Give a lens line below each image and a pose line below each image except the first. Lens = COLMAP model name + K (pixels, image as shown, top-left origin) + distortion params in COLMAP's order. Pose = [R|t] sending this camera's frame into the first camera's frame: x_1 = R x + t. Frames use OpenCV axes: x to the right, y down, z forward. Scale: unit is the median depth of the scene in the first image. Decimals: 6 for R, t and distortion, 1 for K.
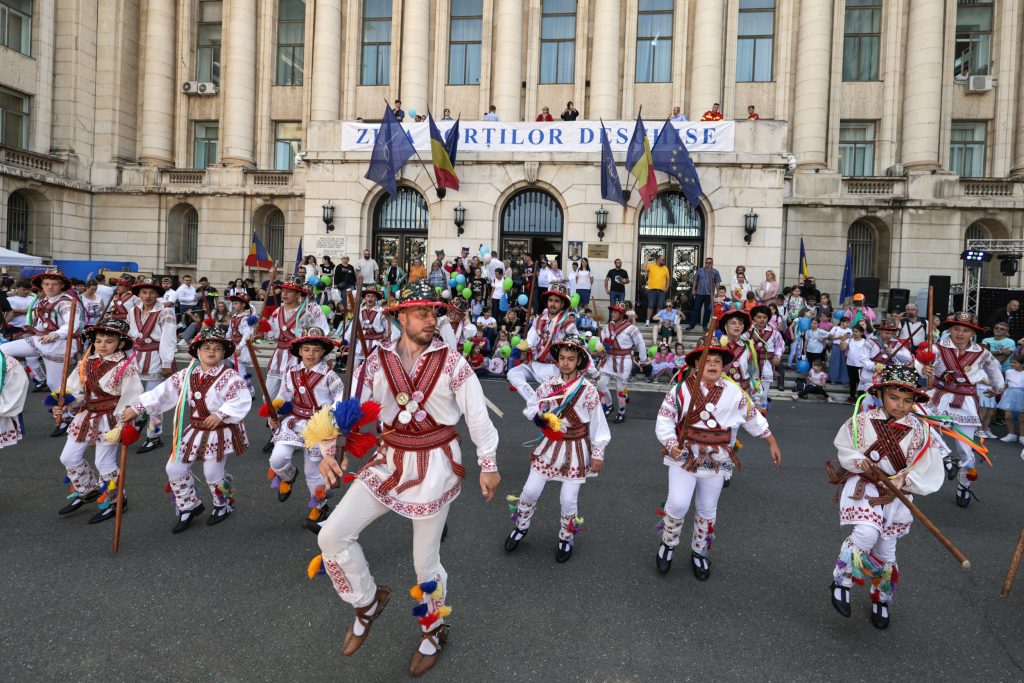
lens RADIAL K [[473.4, 0, 539.1], [0, 473.4, 298.5], [0, 0, 1]] dist [0.001987, -0.000376]
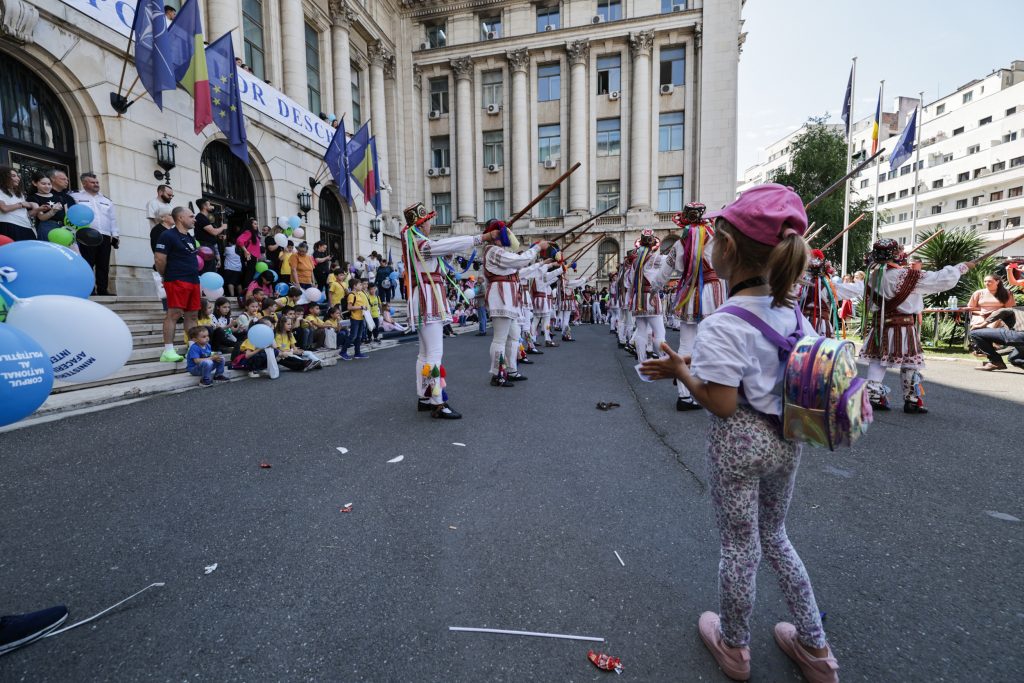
lens RADIAL K [[426.6, 0, 512.0], [0, 426.6, 341.5], [0, 0, 1]] dist [0.001565, 0.000151]
pose [[0.105377, -0.124944, 0.986552, -0.575660], [0.027941, 0.992056, 0.122656, 0.026559], [-0.994040, 0.014640, 0.108031, 0.331696]]
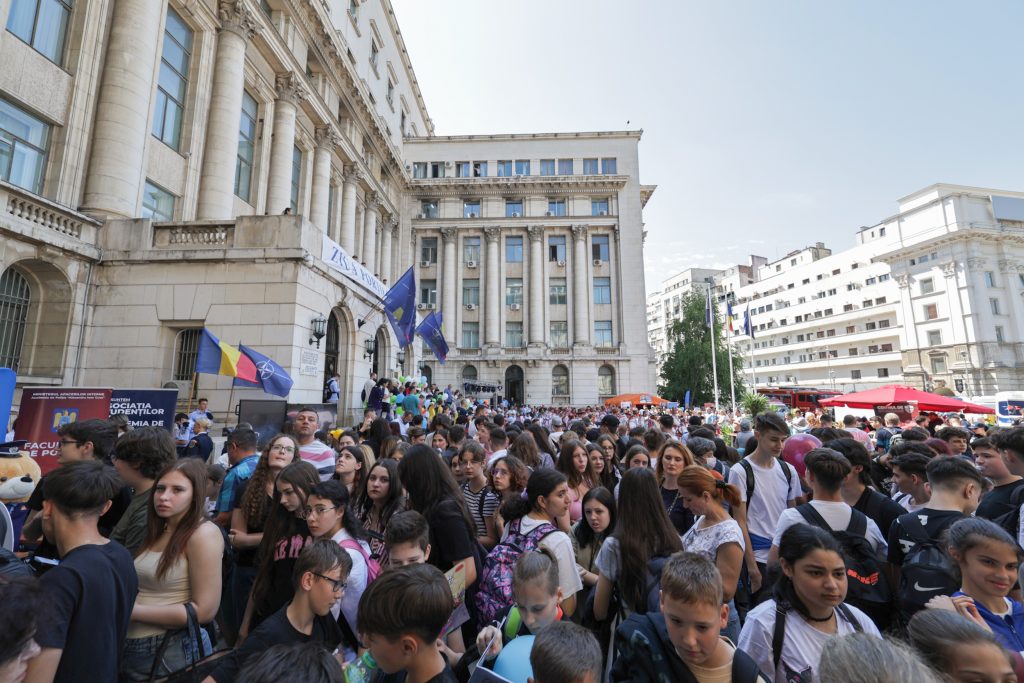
lens RADIAL K [[431.9, 0, 511.9], [0, 431.9, 340.6], [0, 0, 1]] dist [-0.001663, -0.000189]
pose [[-0.074192, 0.102587, 0.991953, -1.012761], [0.006281, 0.994723, -0.102404, -0.051398], [-0.997224, -0.001367, -0.074445, 0.534809]]
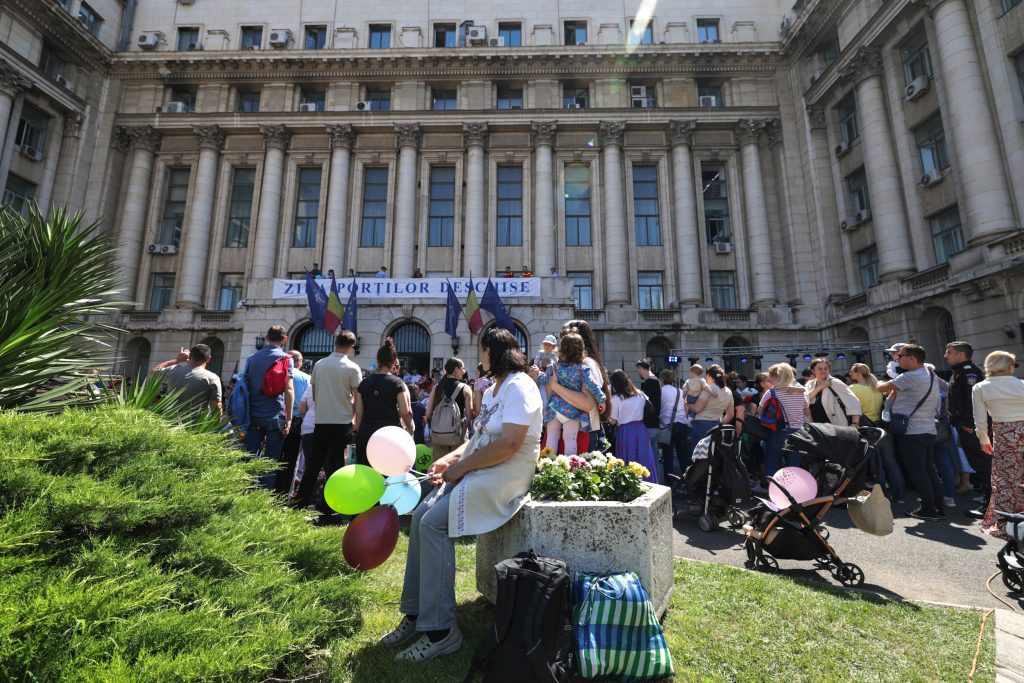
lens RADIAL K [[449.8, 0, 512.4], [0, 449.8, 336.4], [0, 0, 1]] dist [-0.001175, -0.000229]
pose [[0.995537, -0.020492, 0.092124, 0.132164], [0.037055, 0.982626, -0.181858, 0.054045], [-0.086797, 0.184459, 0.979000, -0.277674]]
